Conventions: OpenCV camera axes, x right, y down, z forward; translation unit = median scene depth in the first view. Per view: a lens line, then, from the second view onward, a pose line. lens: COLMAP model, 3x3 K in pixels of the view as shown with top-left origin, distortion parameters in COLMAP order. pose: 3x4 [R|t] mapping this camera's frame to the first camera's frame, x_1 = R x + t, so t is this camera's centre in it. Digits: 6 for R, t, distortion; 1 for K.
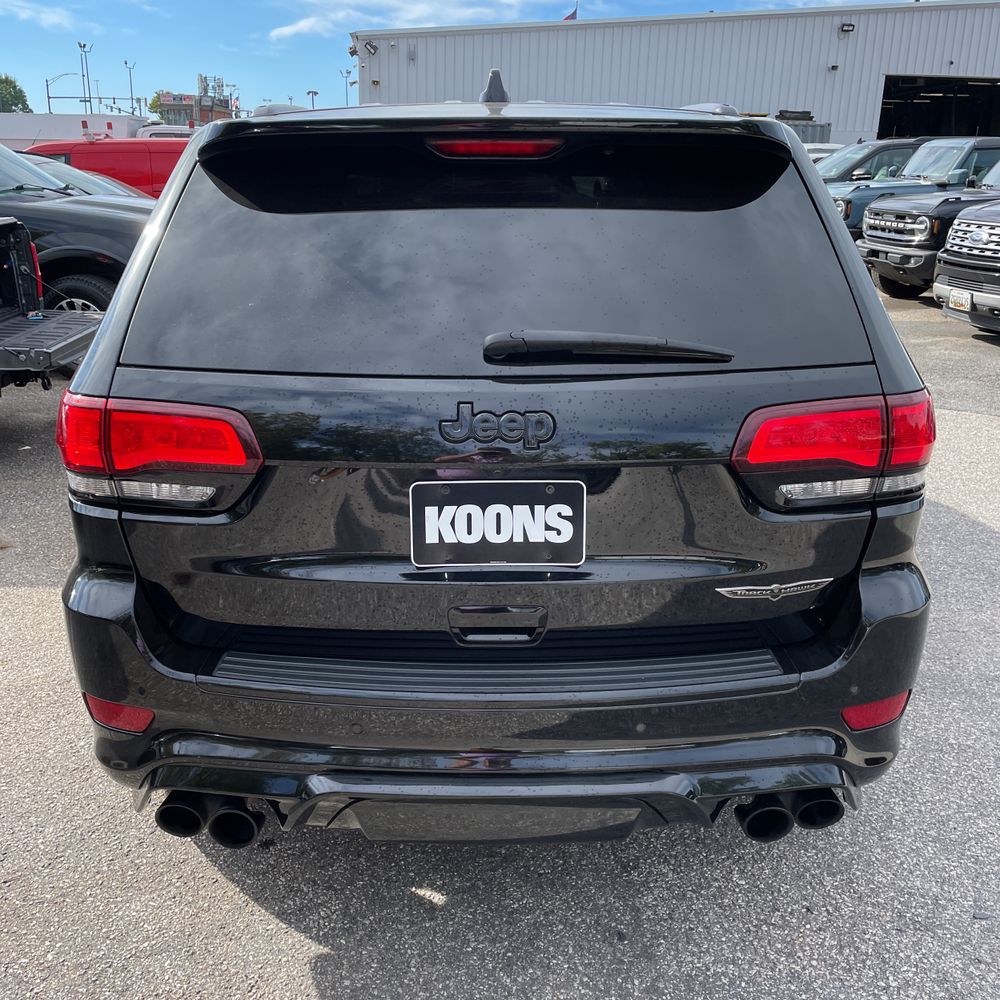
lens RADIAL K [[1007.8, 0, 500.0], [0, 1007.8, 500.0], [0, 0, 1]] dist [0.112372, -0.145456]
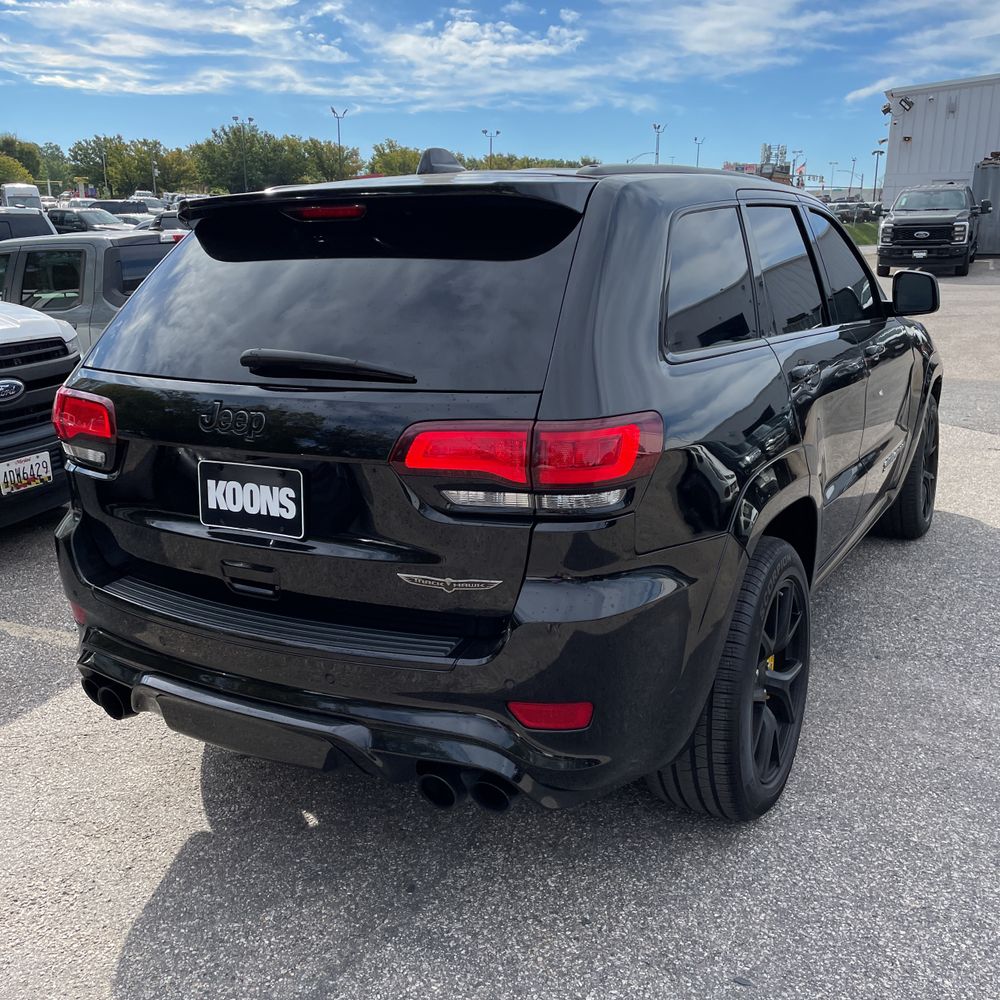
lens RADIAL K [[1007.8, 0, 500.0], [0, 1007.8, 500.0], [0, 0, 1]] dist [0.112372, -0.145456]
pose [[0.868528, 0.102058, -0.485019, 0.873019], [-0.129626, 0.991284, -0.023536, 0.014477], [0.478389, 0.083313, 0.874187, 0.022769]]
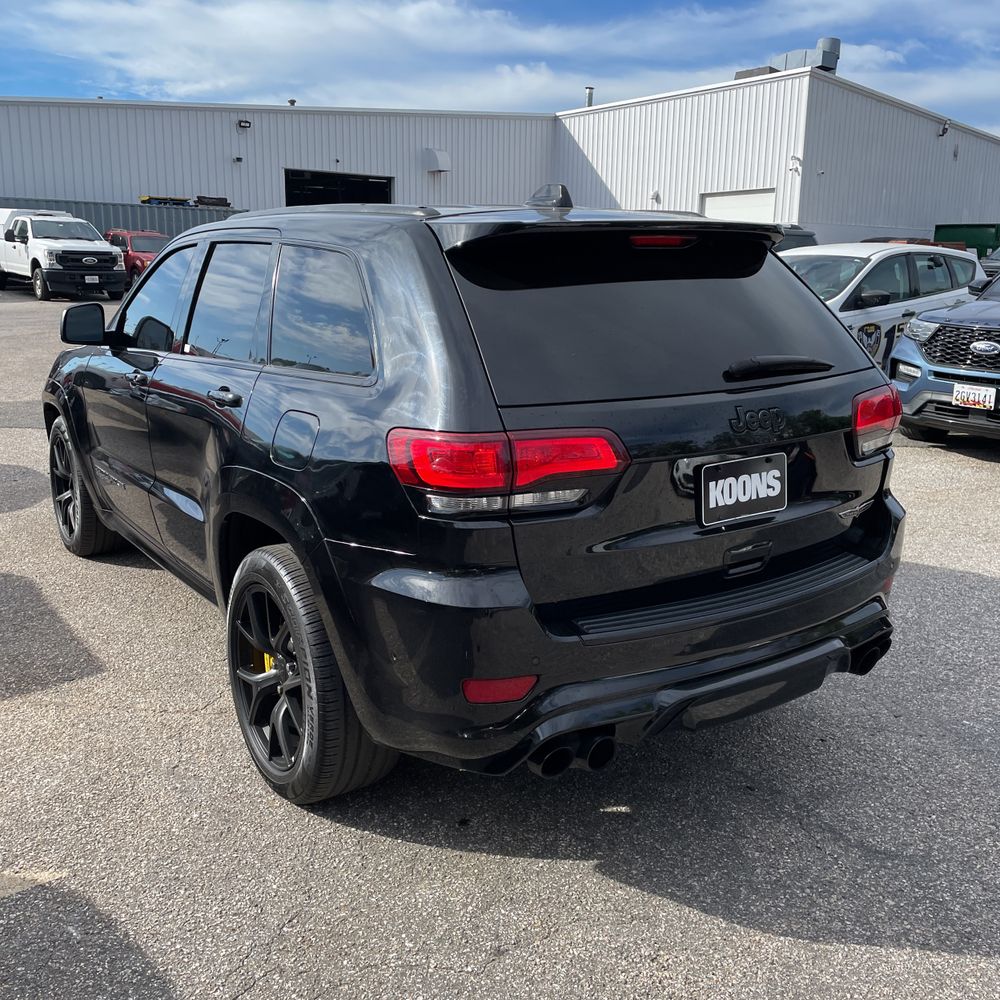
lens RADIAL K [[1013.3, 0, 498.5], [0, 1013.3, 479.5], [0, 0, 1]] dist [0.061887, 0.001725]
pose [[0.835264, -0.122639, 0.535997, -1.065982], [0.171074, 0.984390, -0.041357, 0.010798], [-0.522558, 0.126239, 0.843206, -0.066014]]
